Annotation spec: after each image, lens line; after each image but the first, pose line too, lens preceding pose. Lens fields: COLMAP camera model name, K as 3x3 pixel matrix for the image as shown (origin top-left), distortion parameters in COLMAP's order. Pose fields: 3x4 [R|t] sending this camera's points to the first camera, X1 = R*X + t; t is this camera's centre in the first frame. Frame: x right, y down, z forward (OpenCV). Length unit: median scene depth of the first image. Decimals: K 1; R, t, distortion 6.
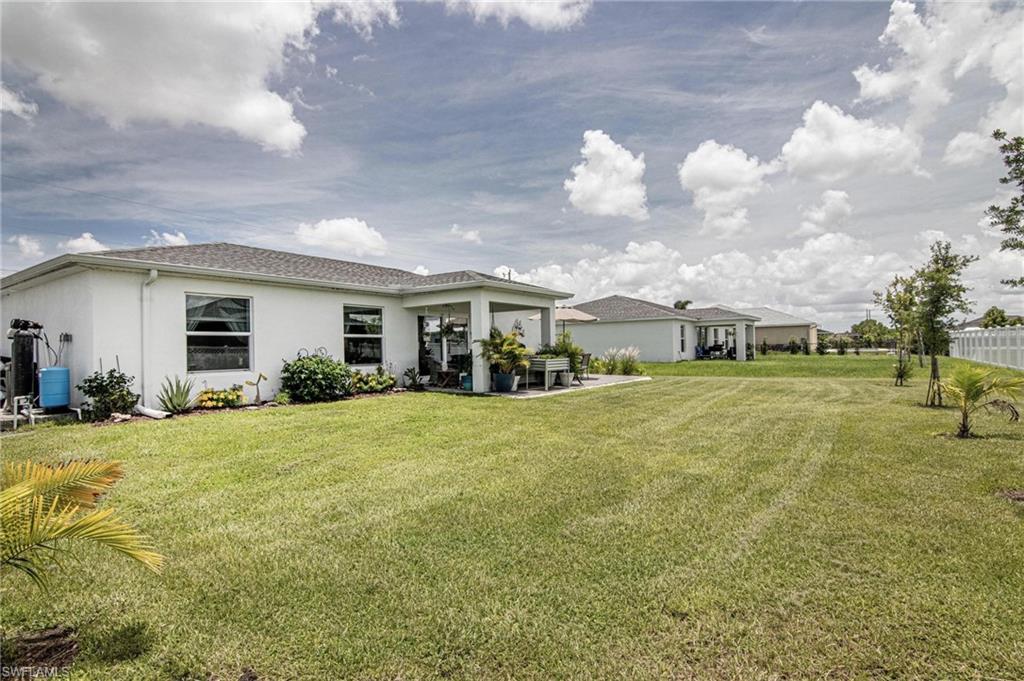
lens RADIAL K [[528.8, 0, 501.1], [0, 528.8, 360.3], [0, 0, 1]] dist [-0.007349, -0.008568]
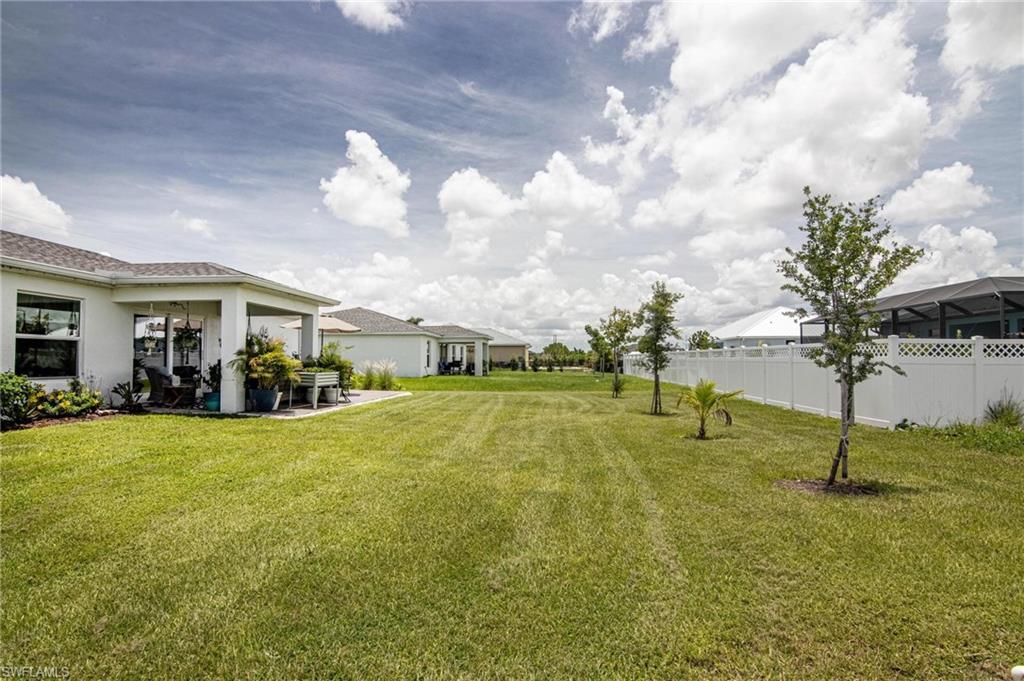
lens RADIAL K [[528.8, 0, 508.5], [0, 528.8, 340.8], [0, 0, 1]] dist [-0.007349, -0.008568]
pose [[0.859893, 0.040942, 0.508829, -0.073967], [-0.007675, 0.997703, -0.067308, 0.001269], [-0.510416, 0.053973, 0.858232, 0.068784]]
